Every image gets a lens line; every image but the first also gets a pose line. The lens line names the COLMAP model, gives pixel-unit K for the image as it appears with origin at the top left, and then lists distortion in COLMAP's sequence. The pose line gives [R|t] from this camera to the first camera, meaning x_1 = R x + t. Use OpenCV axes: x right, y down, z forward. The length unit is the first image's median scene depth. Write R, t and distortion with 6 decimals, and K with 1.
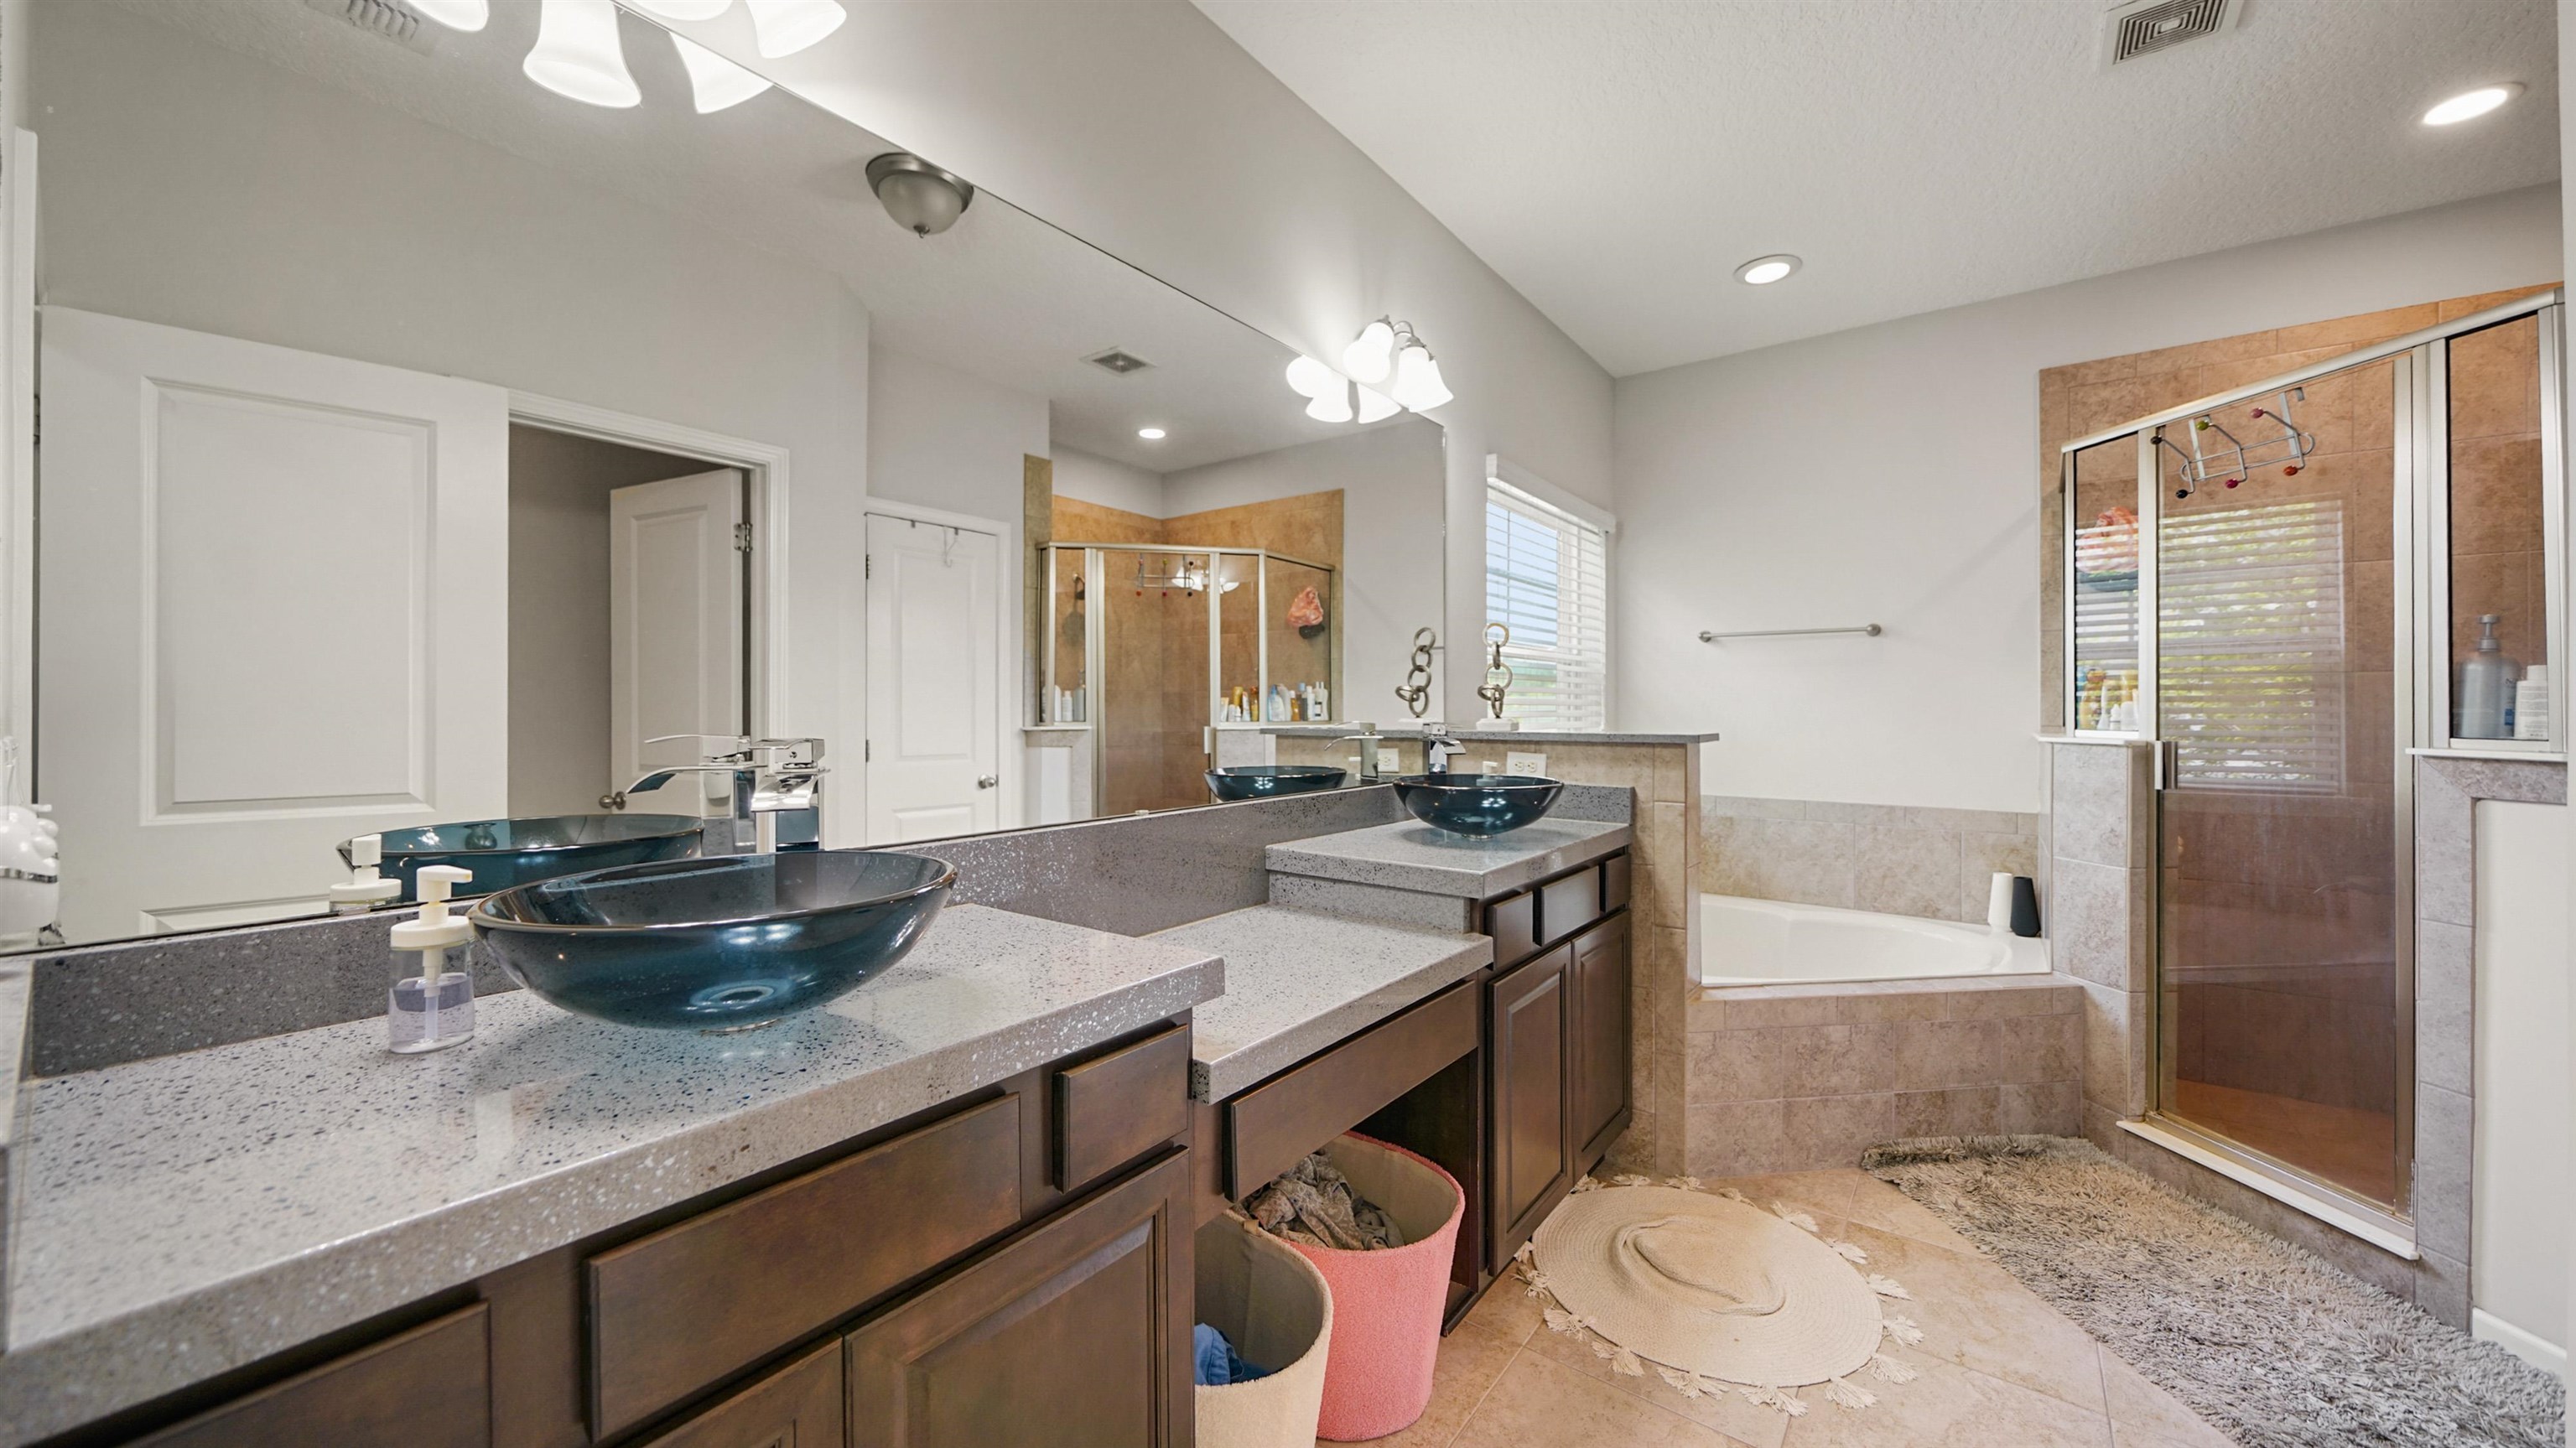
lens RADIAL K [[907.5, 0, 1282.7], [0, 907.5, 713.0], [0, 0, 1]] dist [-0.003960, -0.000721]
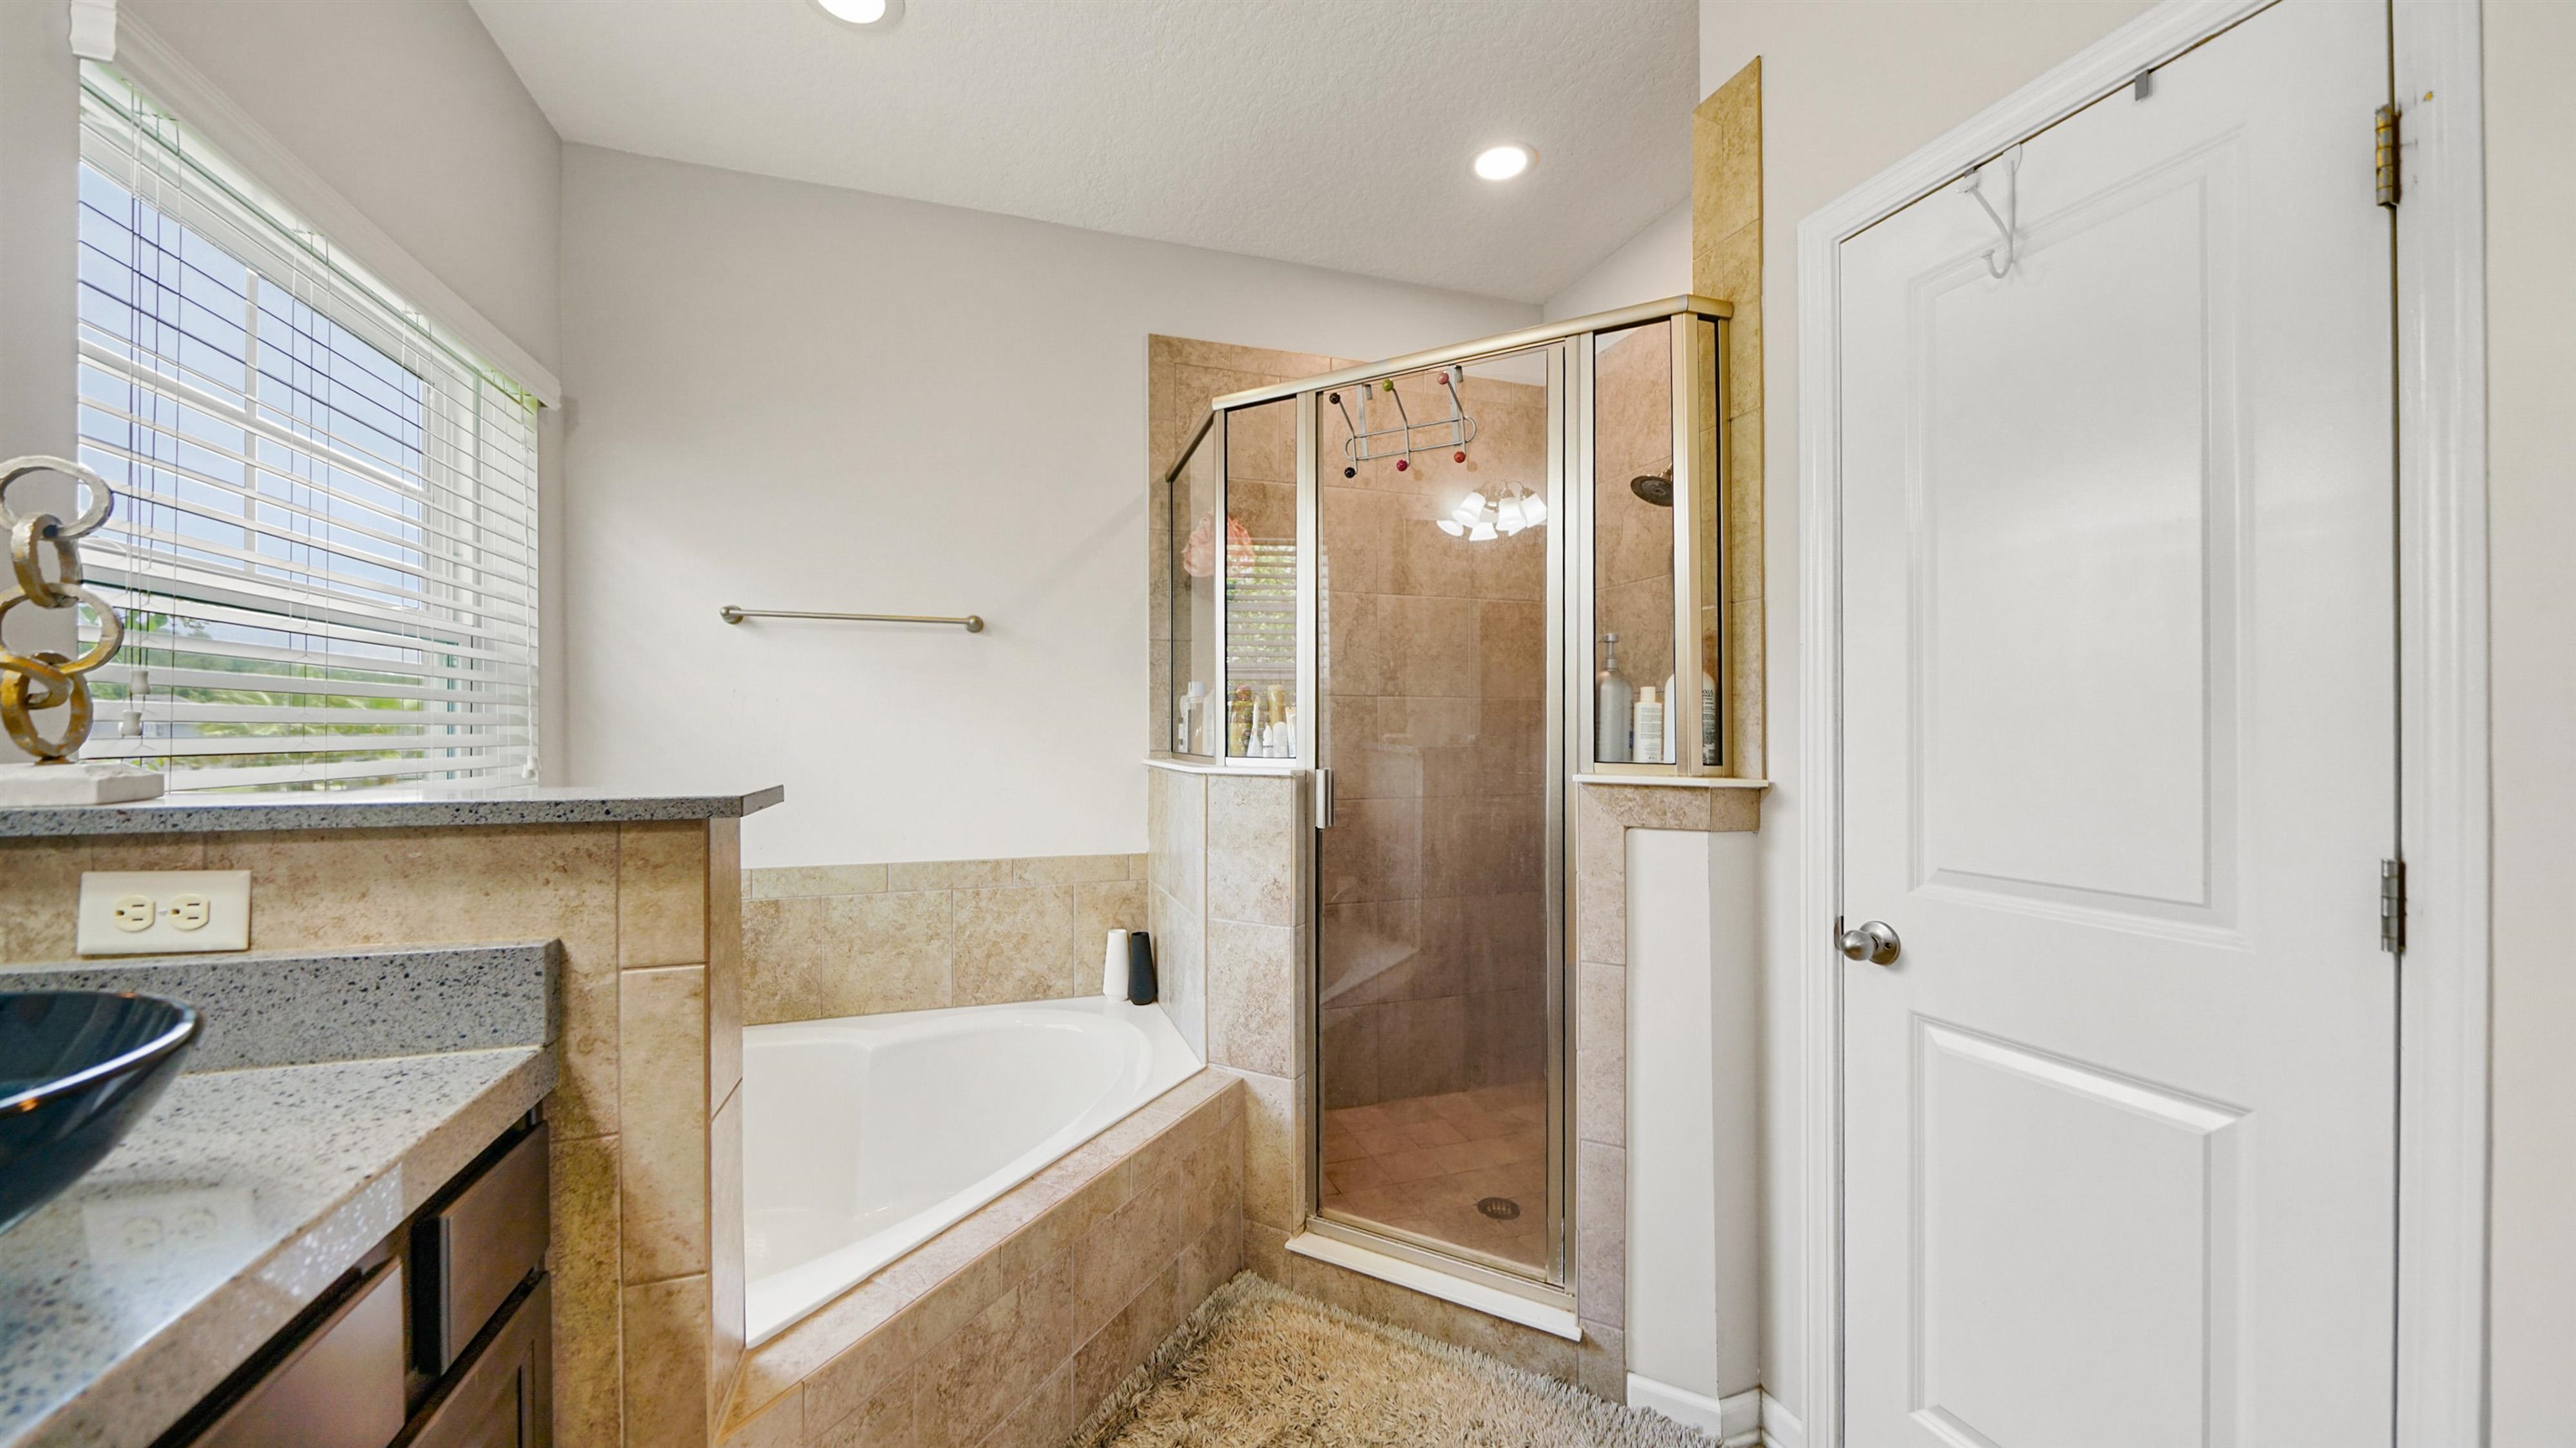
lens RADIAL K [[907.5, 0, 1276.8], [0, 907.5, 729.5], [0, 0, 1]] dist [-0.003960, -0.000721]
pose [[0.548932, 0.000050, 0.835867, 0.237680], [0.004367, 0.999986, -0.002928, -0.003563], [-0.835855, 0.005258, 0.548924, 0.545075]]
